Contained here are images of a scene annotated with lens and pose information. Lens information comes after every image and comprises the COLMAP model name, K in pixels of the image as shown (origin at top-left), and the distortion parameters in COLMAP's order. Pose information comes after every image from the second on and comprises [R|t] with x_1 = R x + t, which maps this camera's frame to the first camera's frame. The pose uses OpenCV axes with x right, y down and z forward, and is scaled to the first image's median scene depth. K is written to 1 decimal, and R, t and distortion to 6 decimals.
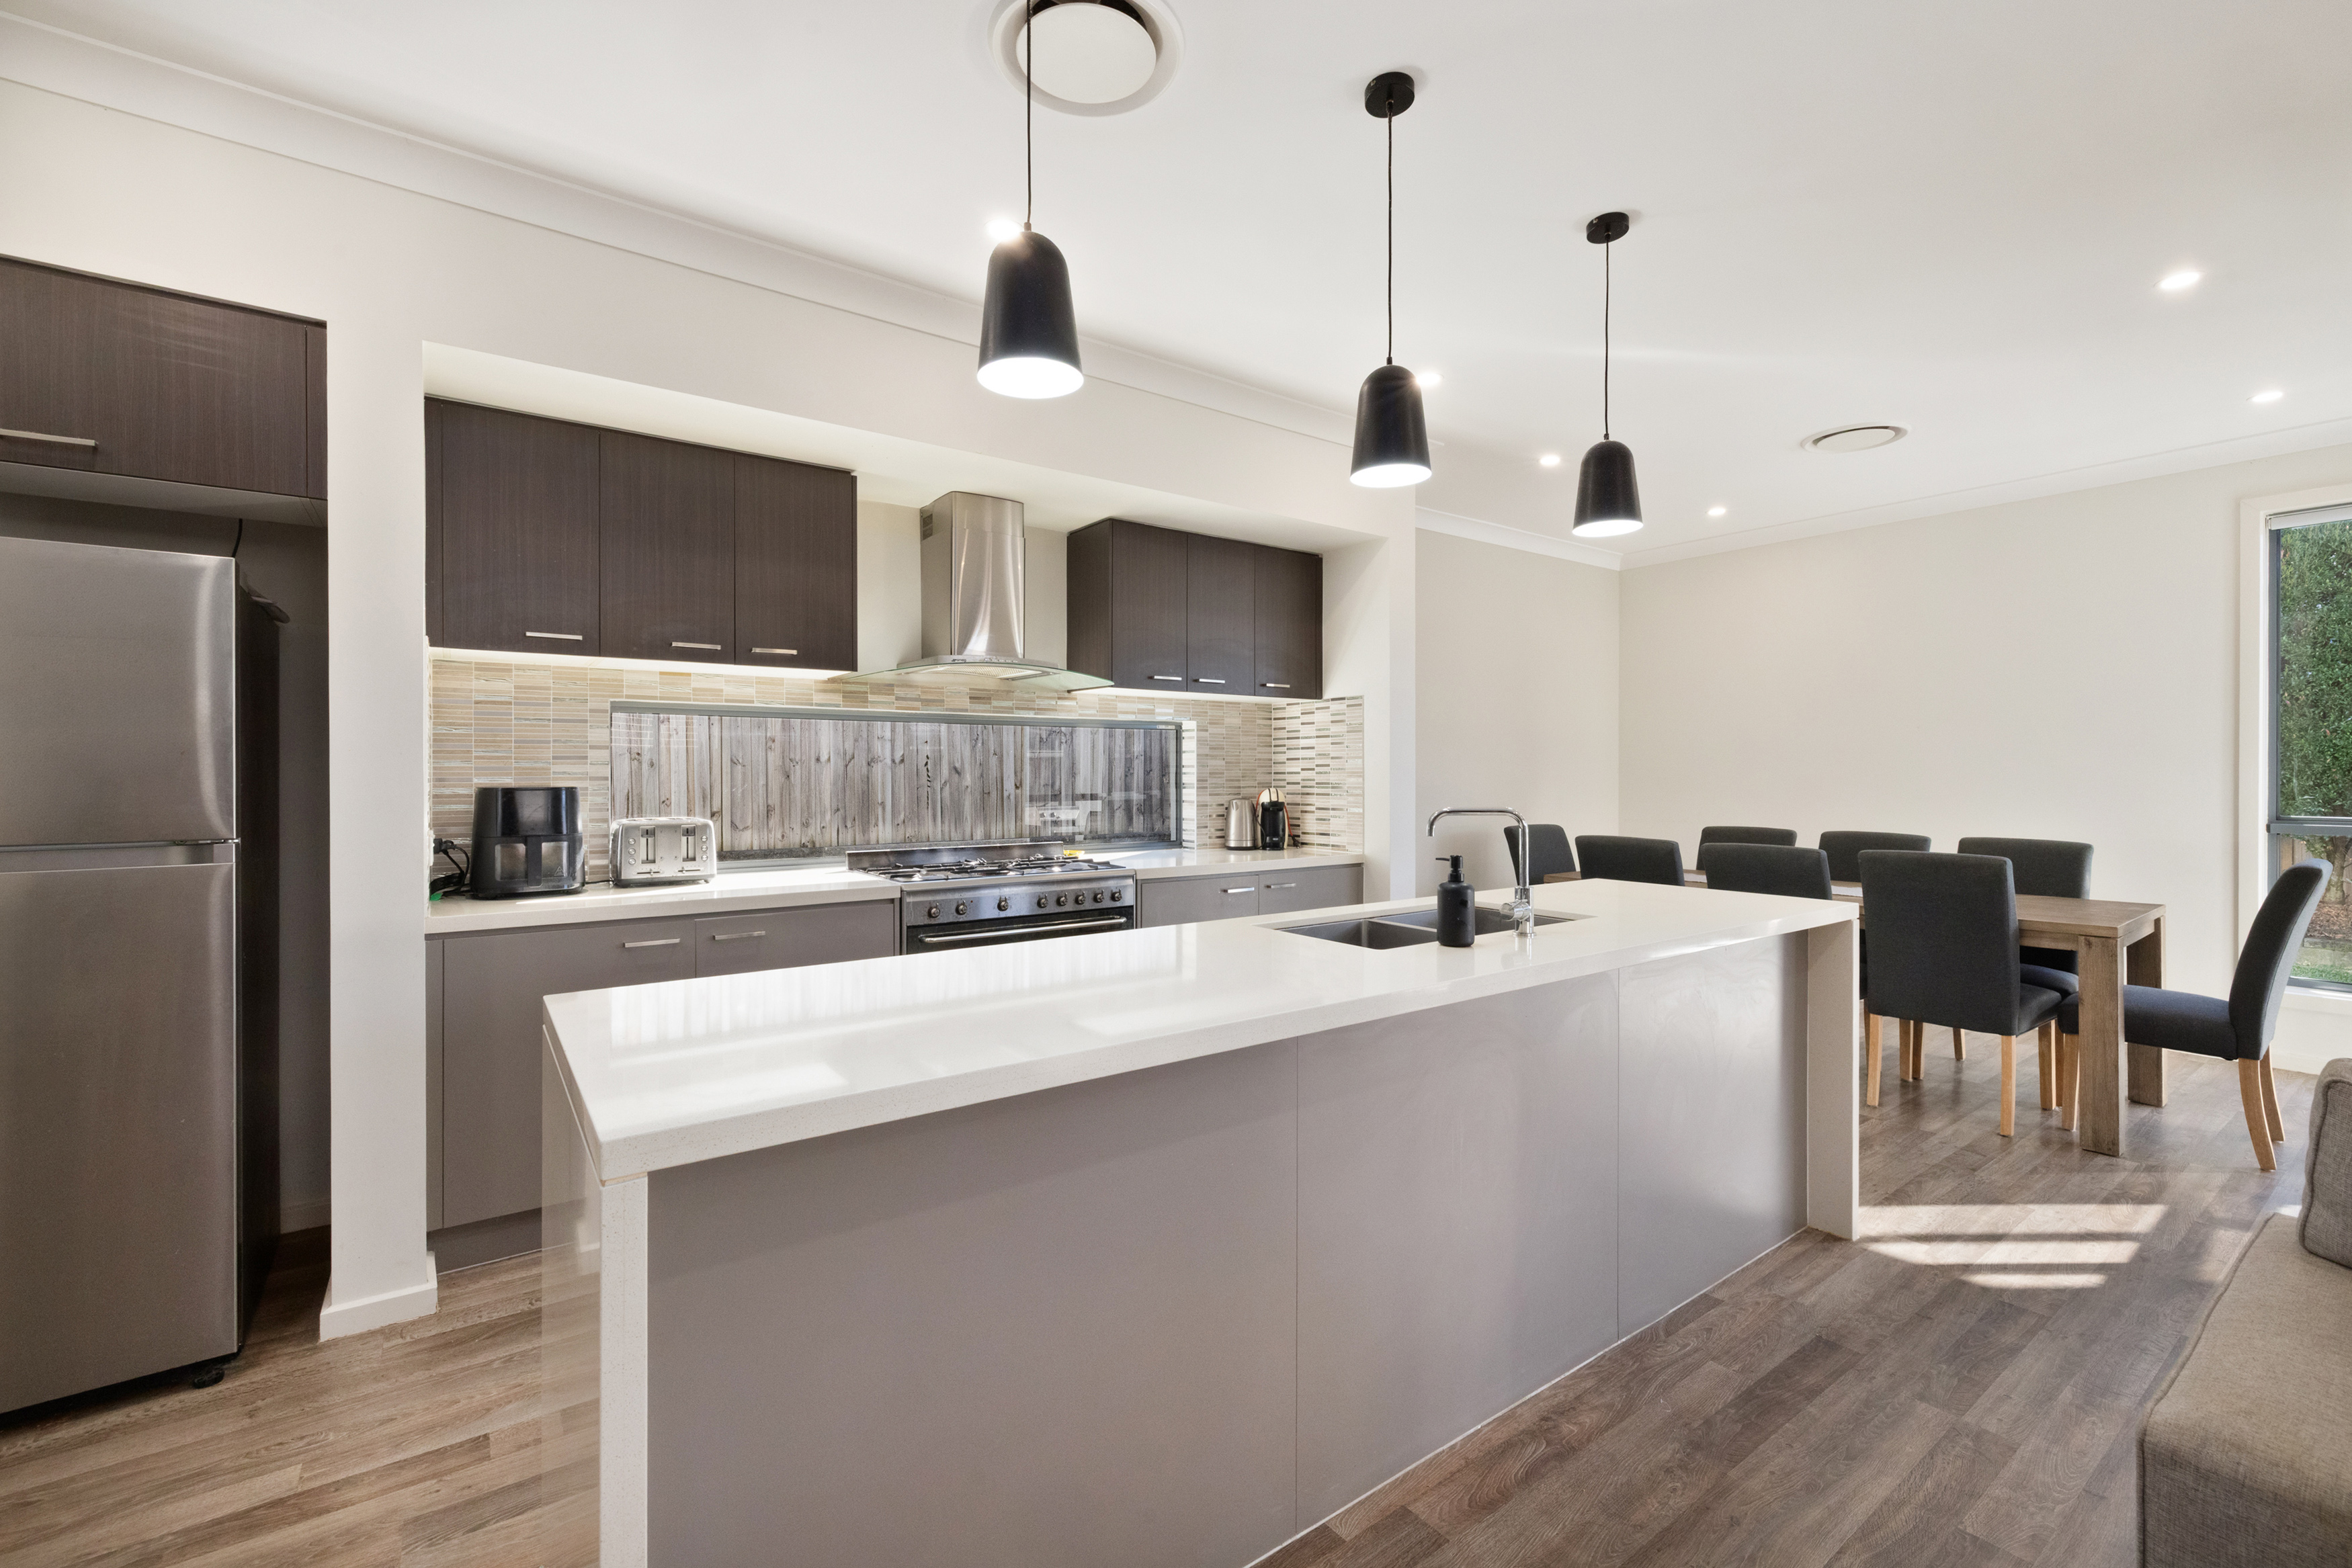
lens RADIAL K [[1001.2, 0, 1198.4], [0, 1001.2, 768.8], [0, 0, 1]] dist [-0.001083, 0.000163]
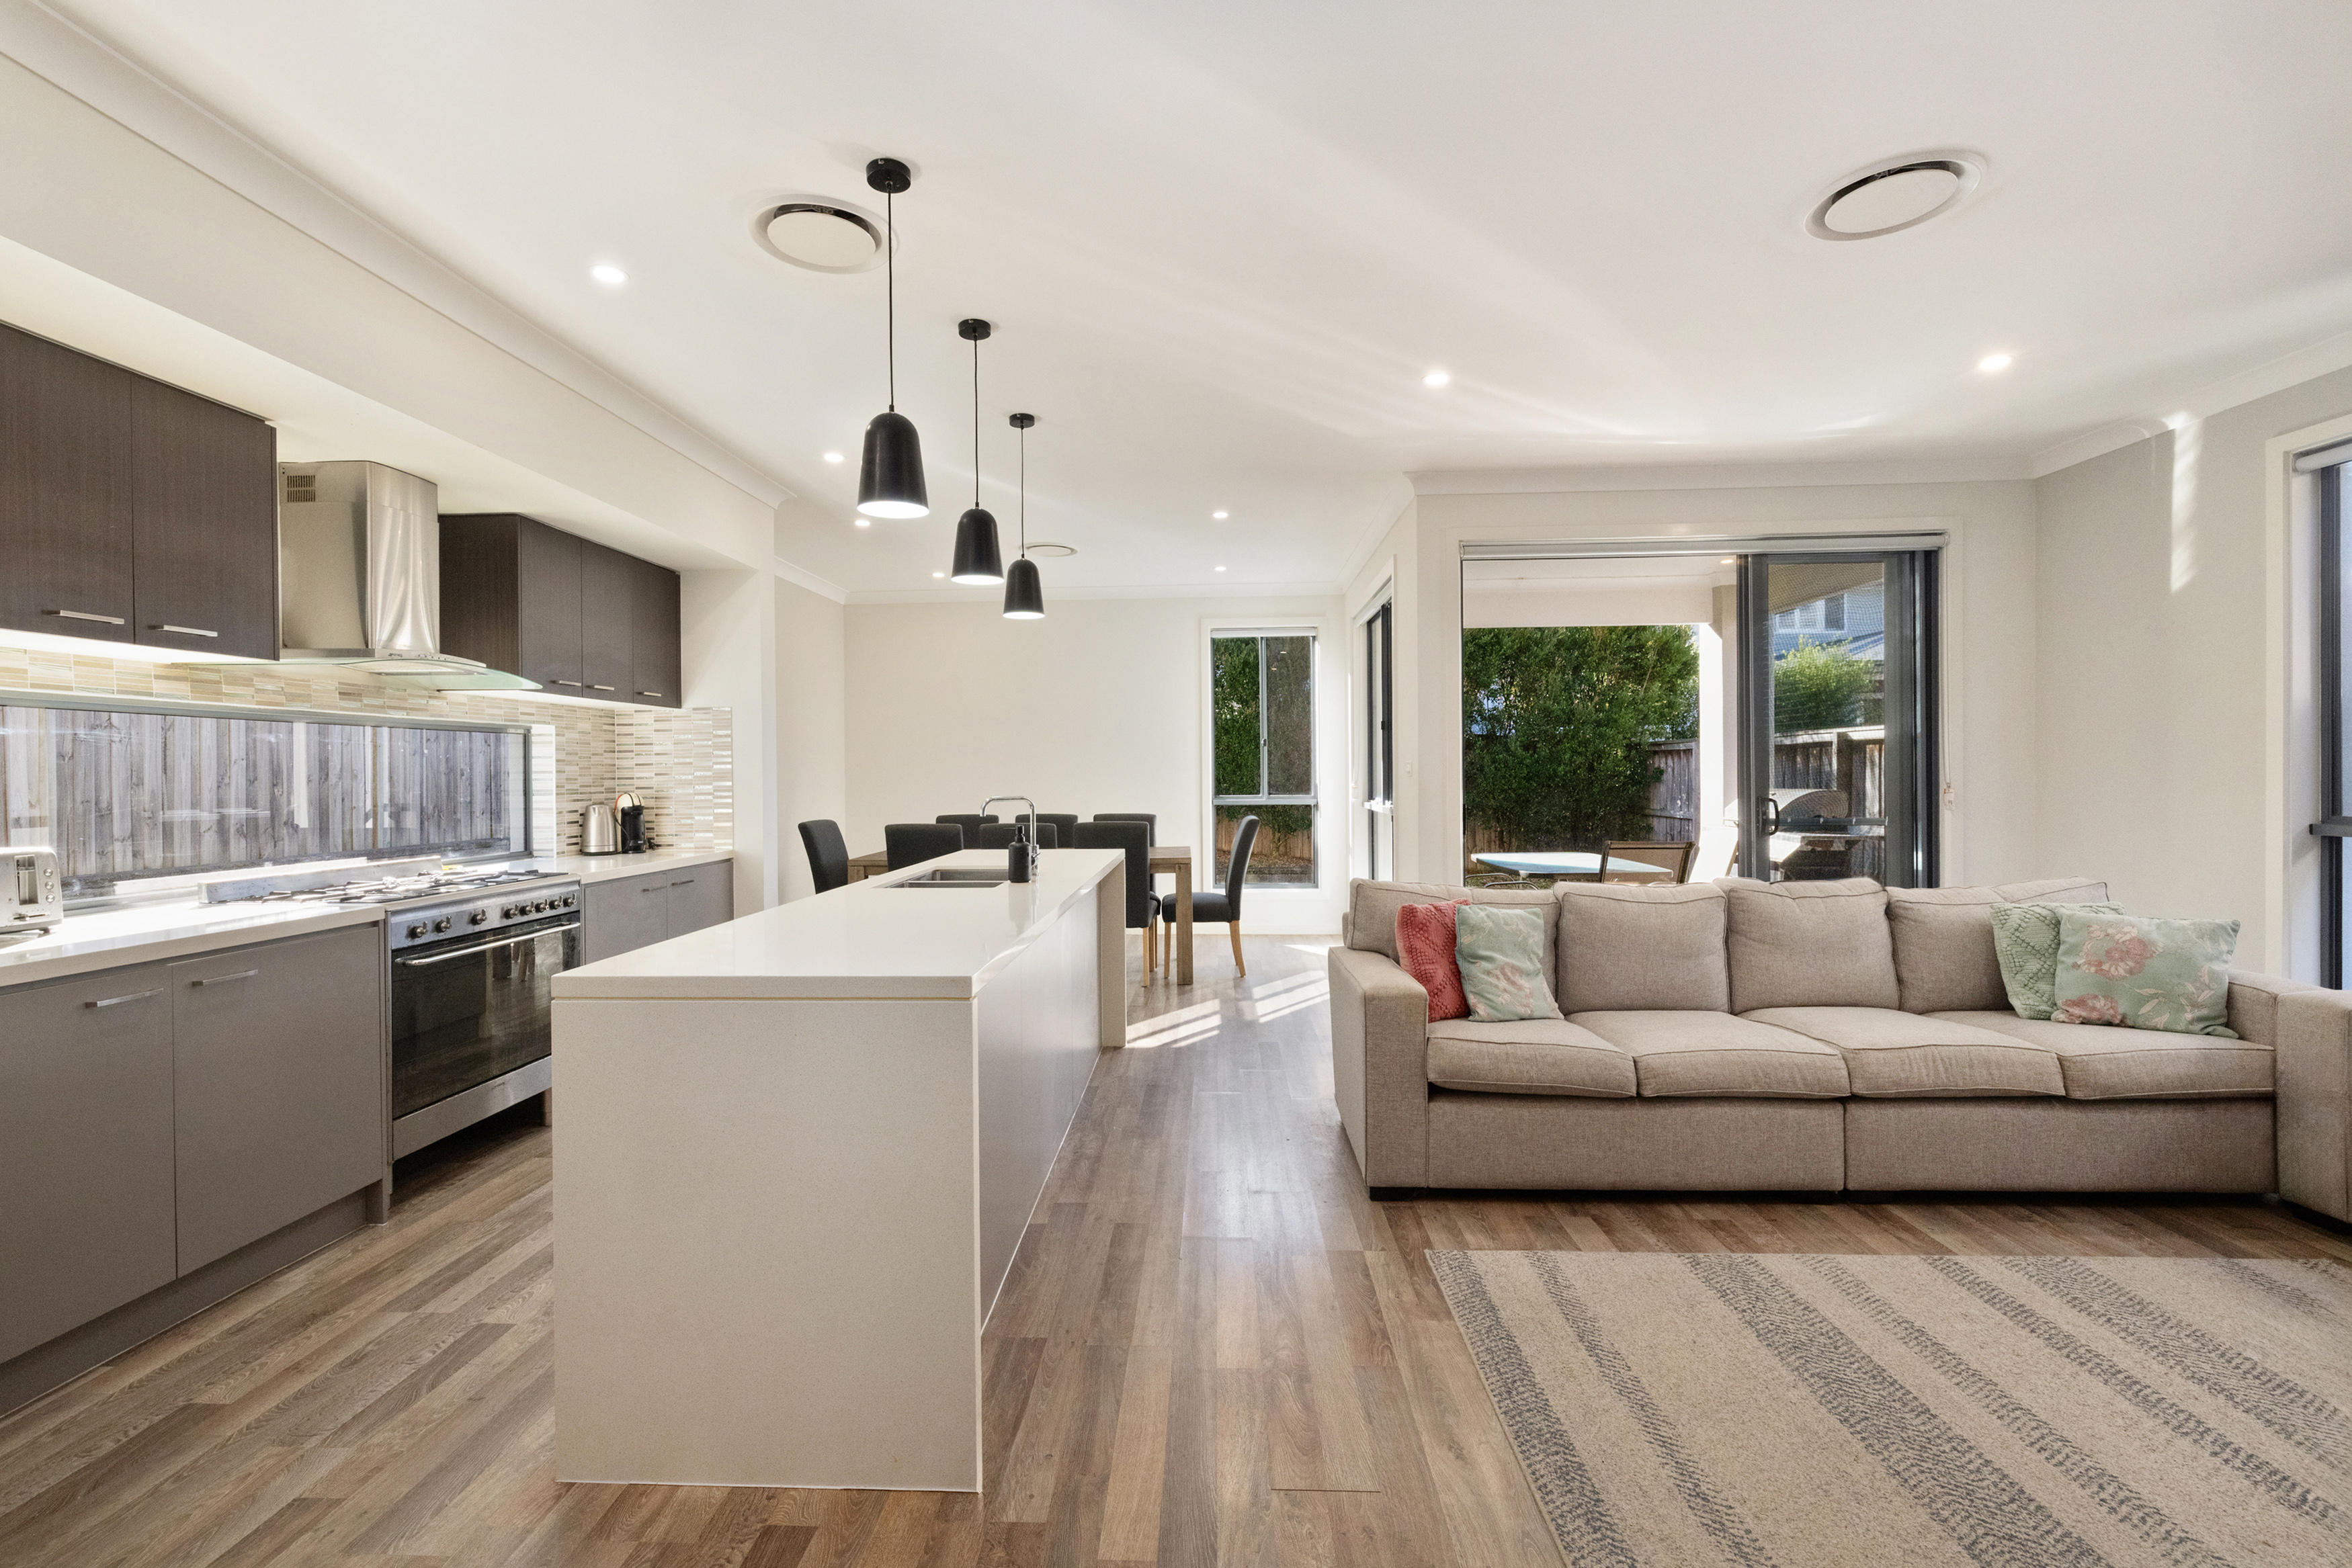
lens RADIAL K [[1017.7, 0, 1227.5], [0, 1017.7, 771.6], [0, 0, 1]] dist [0.001091, -0.000001]
pose [[0.590394, -0.005471, 0.807097, -0.420989], [0.006969, 0.999974, 0.001681, -0.000218], [-0.807085, 0.004632, 0.590417, -0.110293]]
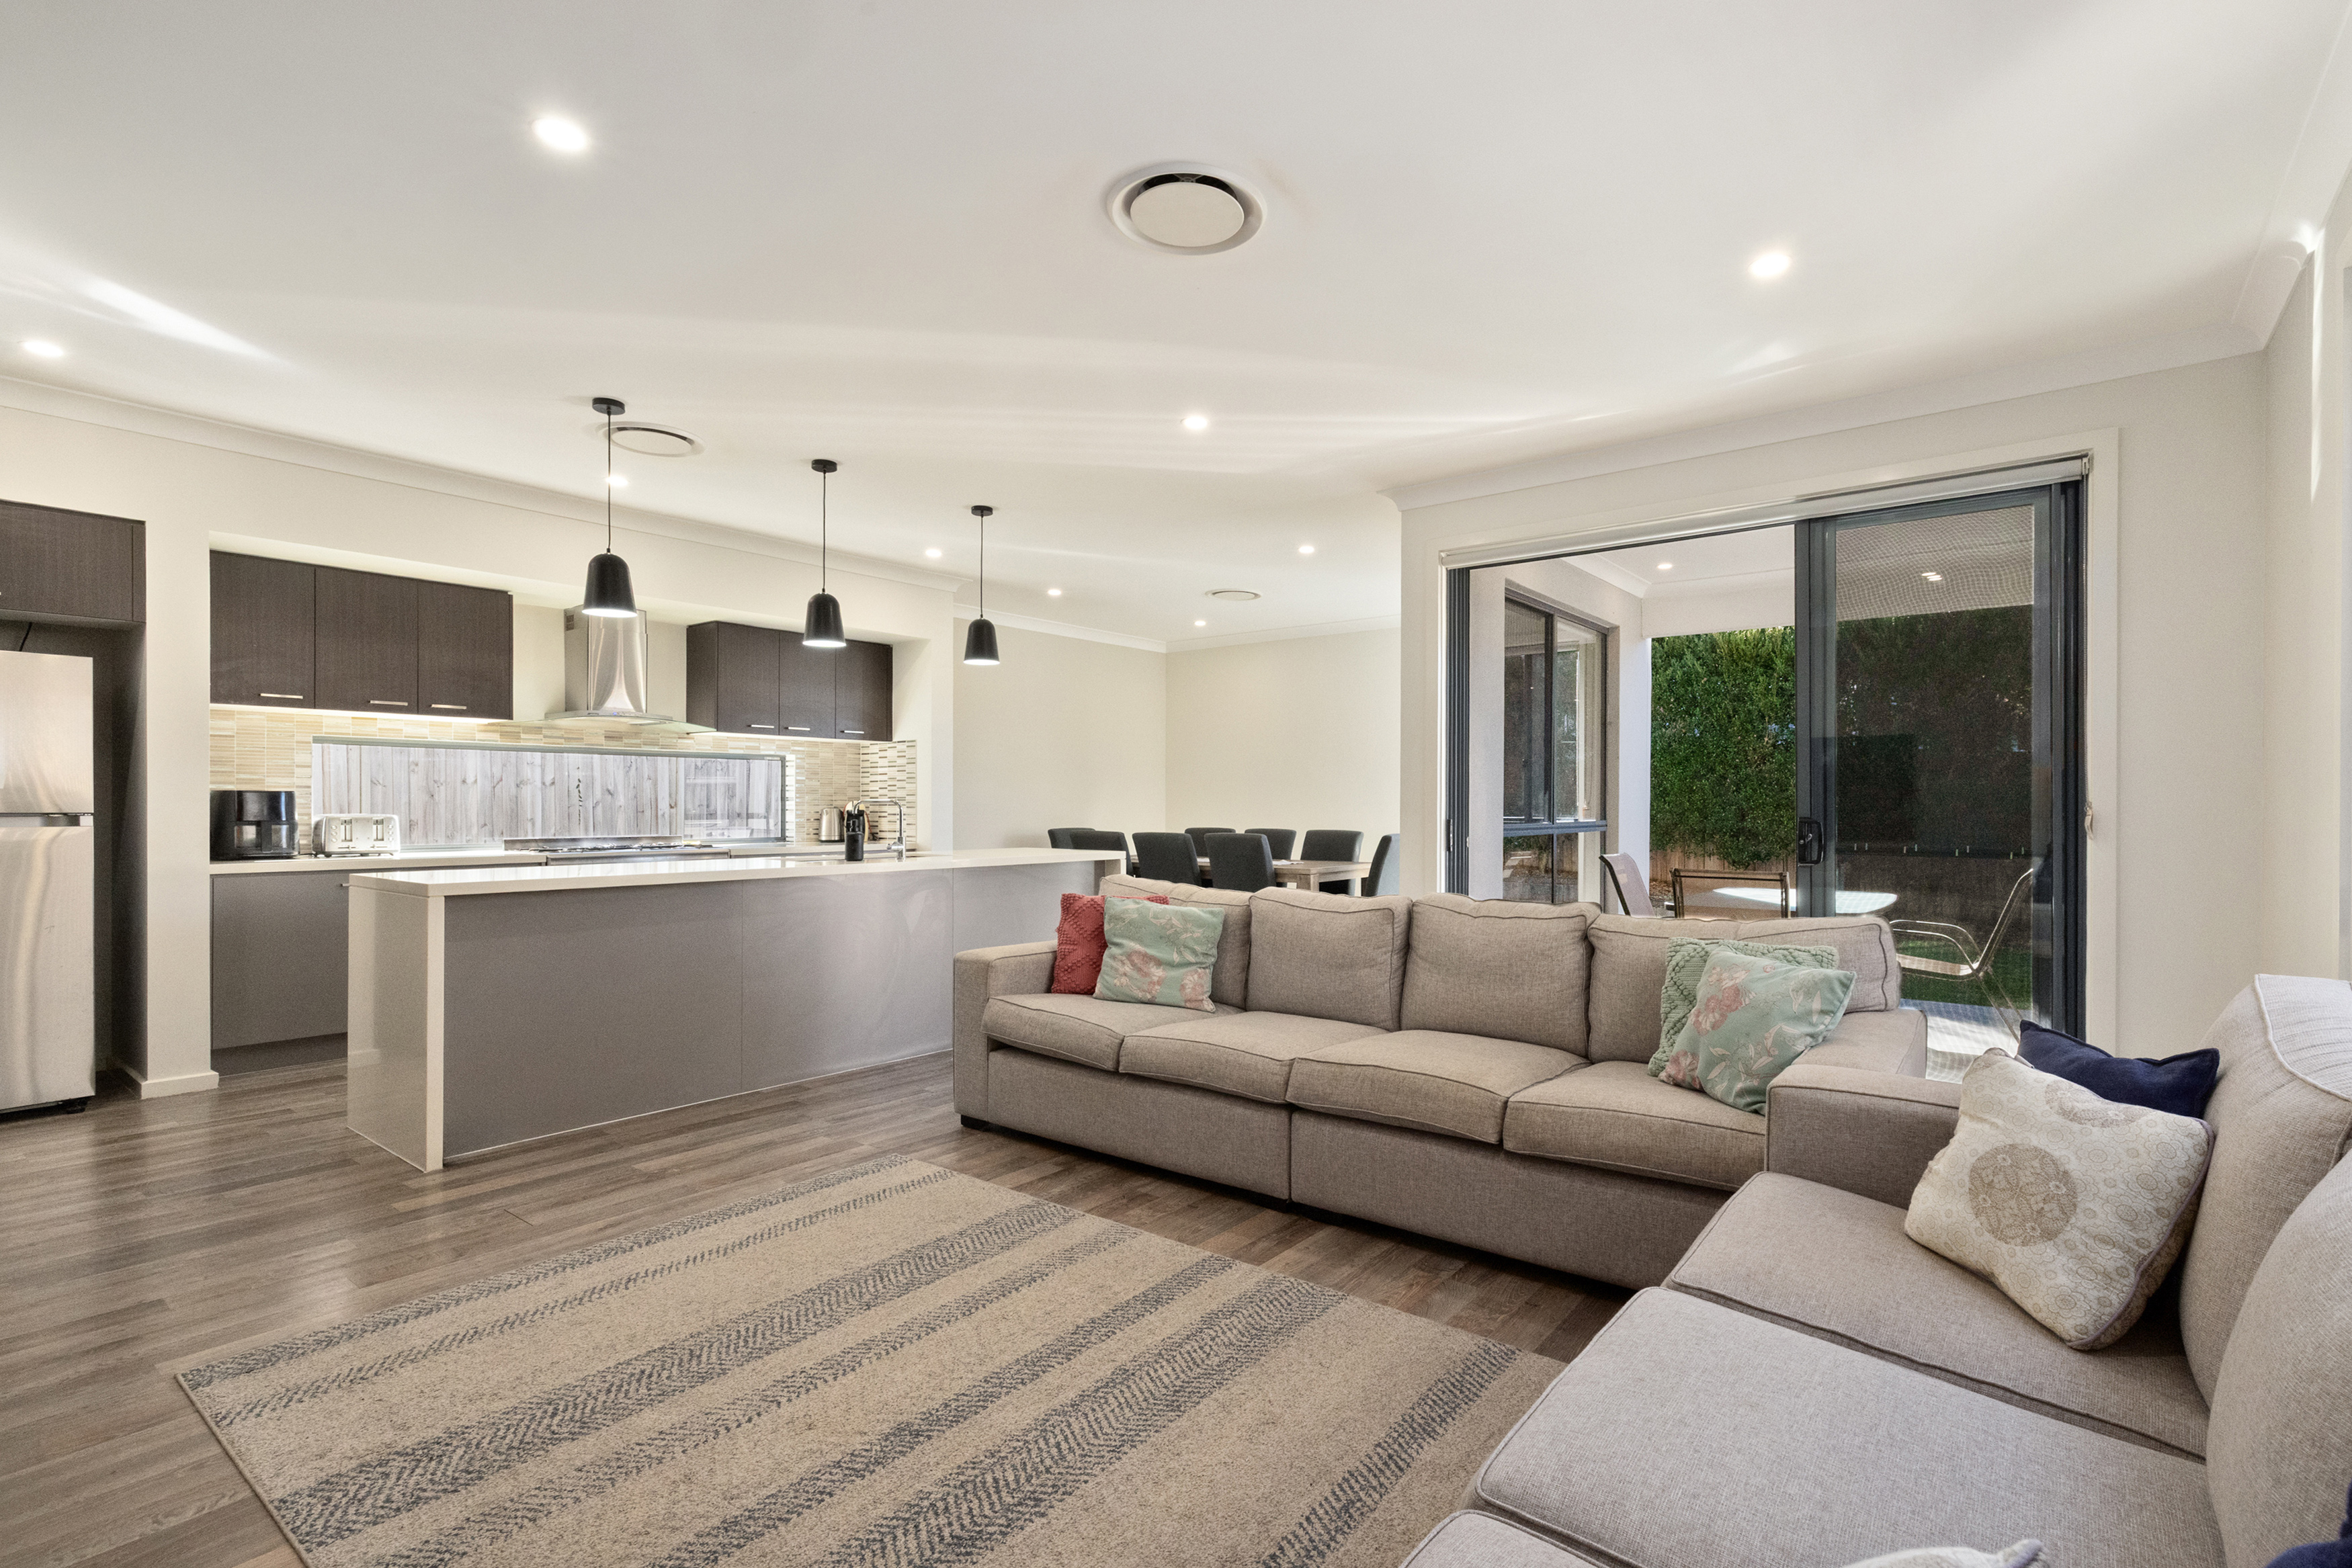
lens RADIAL K [[1061.3, 0, 1392.4], [0, 1061.3, 802.5], [0, 0, 1]] dist [0.000512, -0.000140]
pose [[0.930054, 0.000330, 0.367422, 0.244292], [0.000501, 0.999998, -0.002166, 0.026749], [-0.367422, 0.002198, 0.930052, -0.781590]]
